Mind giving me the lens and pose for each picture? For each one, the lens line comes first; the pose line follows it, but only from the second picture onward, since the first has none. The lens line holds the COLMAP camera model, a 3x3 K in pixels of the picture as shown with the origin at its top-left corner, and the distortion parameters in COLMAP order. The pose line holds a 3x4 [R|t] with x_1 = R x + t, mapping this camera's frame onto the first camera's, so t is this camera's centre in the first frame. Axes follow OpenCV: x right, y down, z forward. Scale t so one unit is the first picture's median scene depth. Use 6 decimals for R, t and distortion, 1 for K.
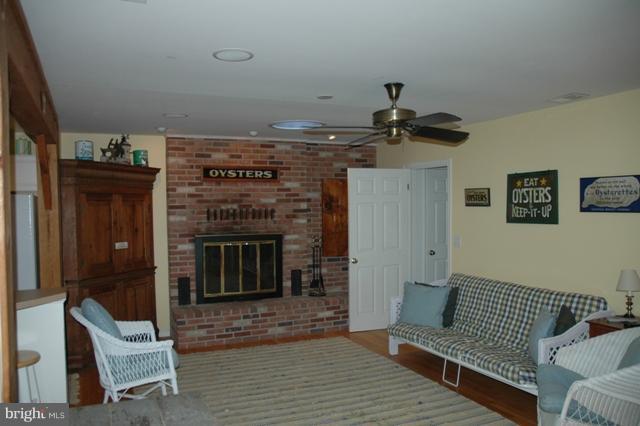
lens RADIAL K [[507.5, 0, 320.2], [0, 507.5, 233.0], [0, 0, 1]] dist [-0.112895, 0.002688]
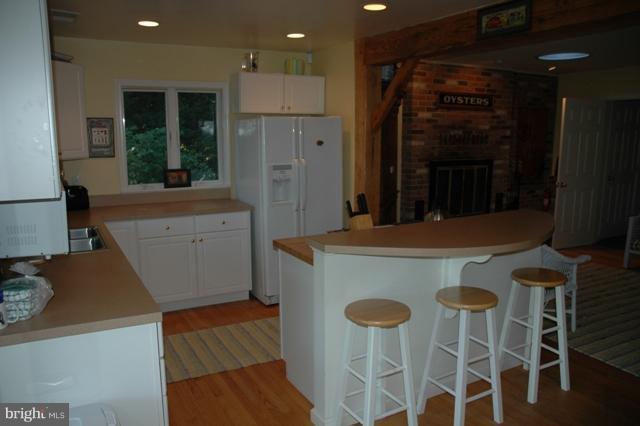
lens RADIAL K [[507.5, 0, 320.2], [0, 507.5, 233.0], [0, 0, 1]] dist [-0.112895, 0.002688]
pose [[0.994802, -0.011094, 0.101219, -0.564970], [-0.004706, 0.987975, 0.154539, -0.005667], [-0.101717, -0.154212, 0.982788, -0.013559]]
